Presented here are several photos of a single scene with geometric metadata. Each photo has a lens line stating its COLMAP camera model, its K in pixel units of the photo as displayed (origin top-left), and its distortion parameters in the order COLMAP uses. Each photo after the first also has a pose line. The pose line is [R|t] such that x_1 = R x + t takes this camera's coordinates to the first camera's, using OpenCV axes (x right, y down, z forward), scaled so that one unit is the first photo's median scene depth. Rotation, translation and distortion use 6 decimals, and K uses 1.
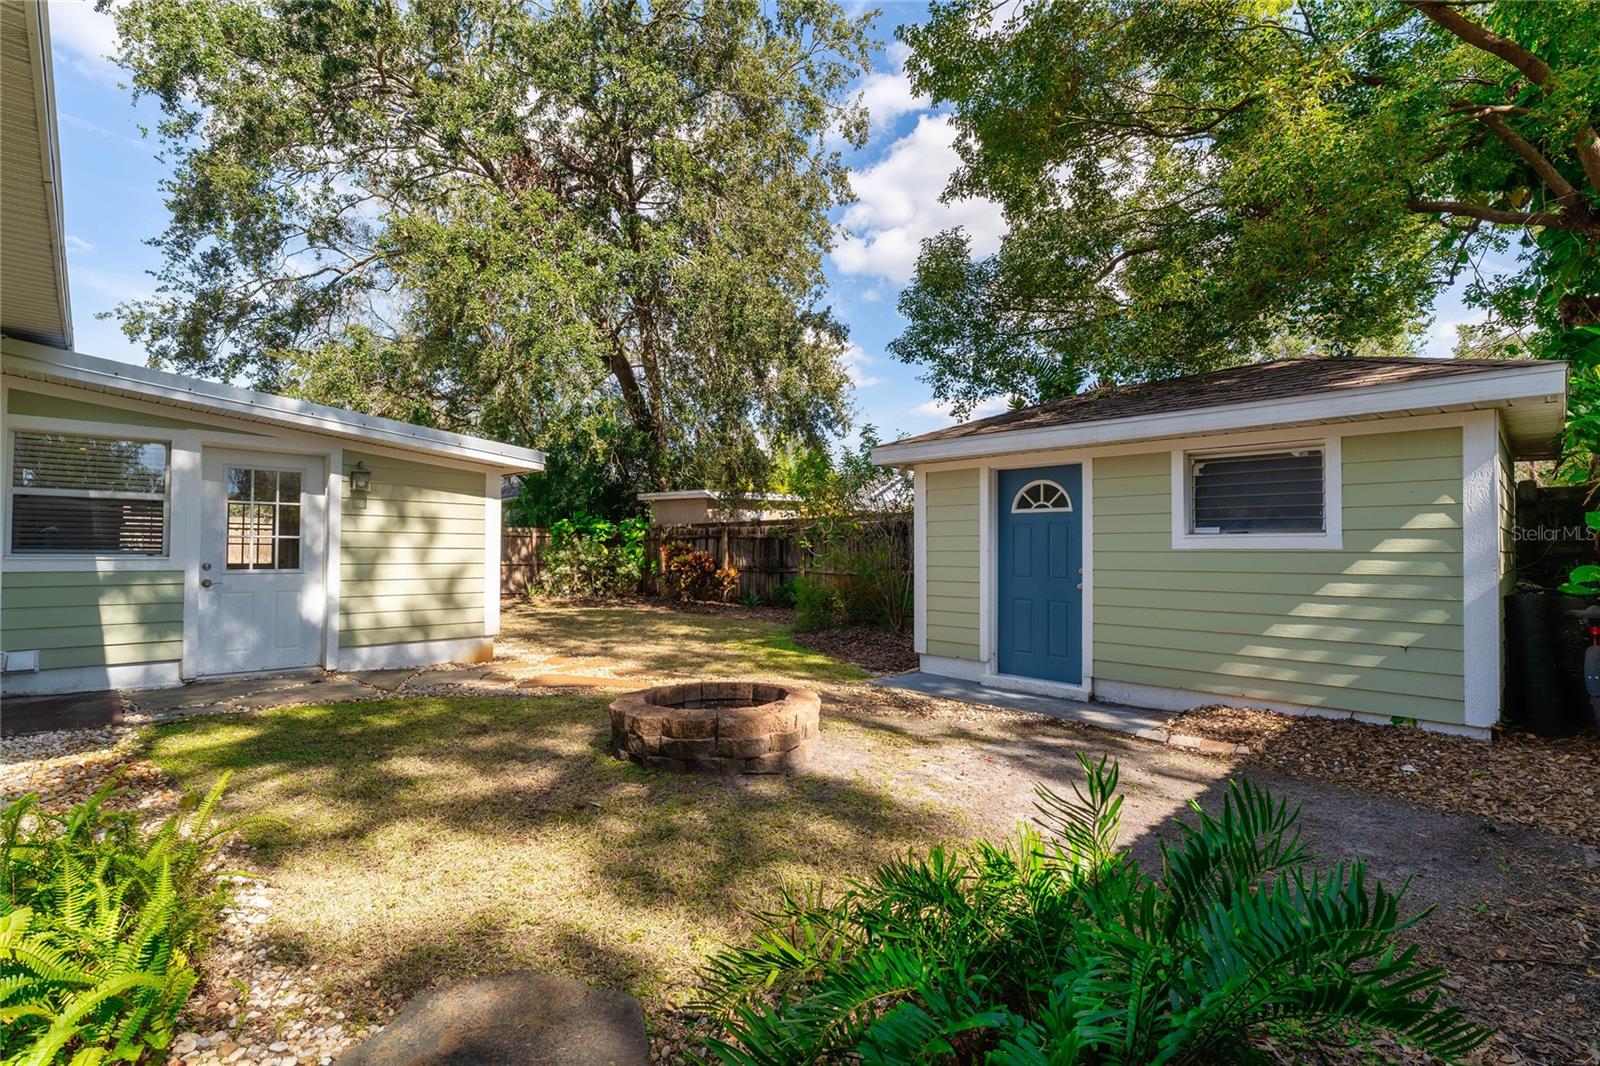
lens RADIAL K [[733.9, 0, 801.1], [0, 733.9, 534.0], [0, 0, 1]] dist [-0.001315, -0.000027]
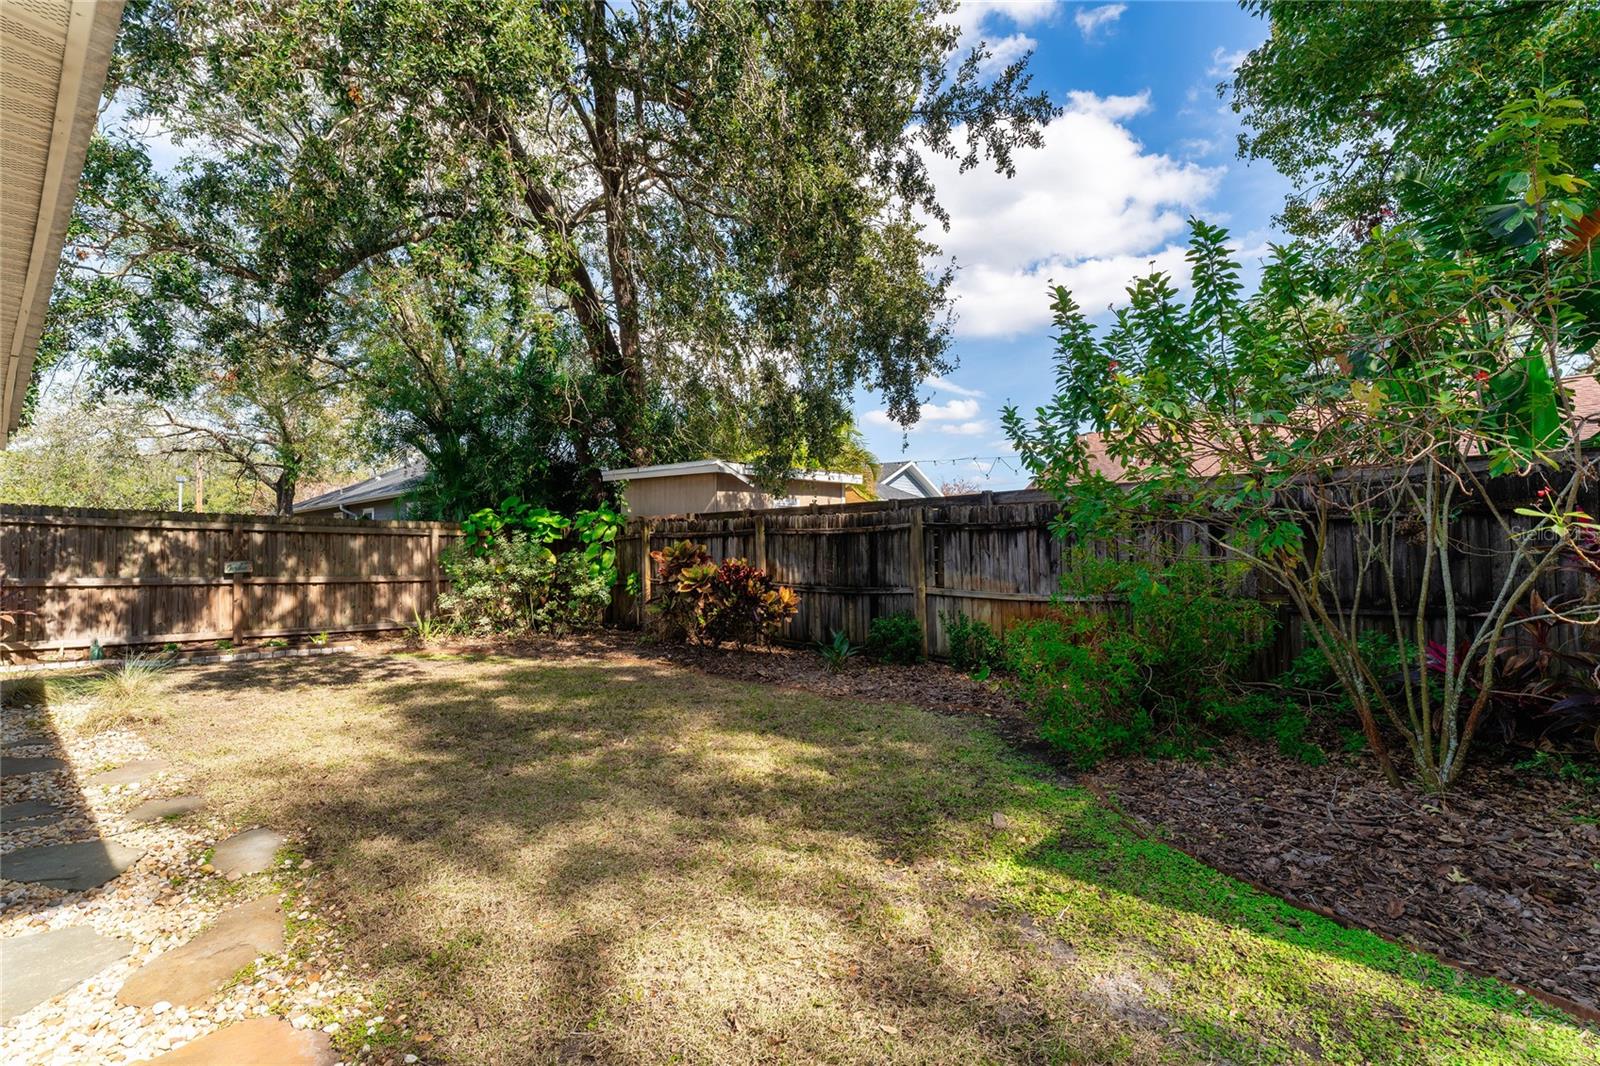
lens RADIAL K [[733.9, 0, 798.7], [0, 733.9, 534.5], [0, 0, 1]] dist [-0.001315, -0.000027]
pose [[0.997514, -0.002907, 0.070410, -0.105448], [0.003448, 0.999965, -0.007565, 0.008539], [-0.070385, 0.007789, 0.997489, 0.375933]]
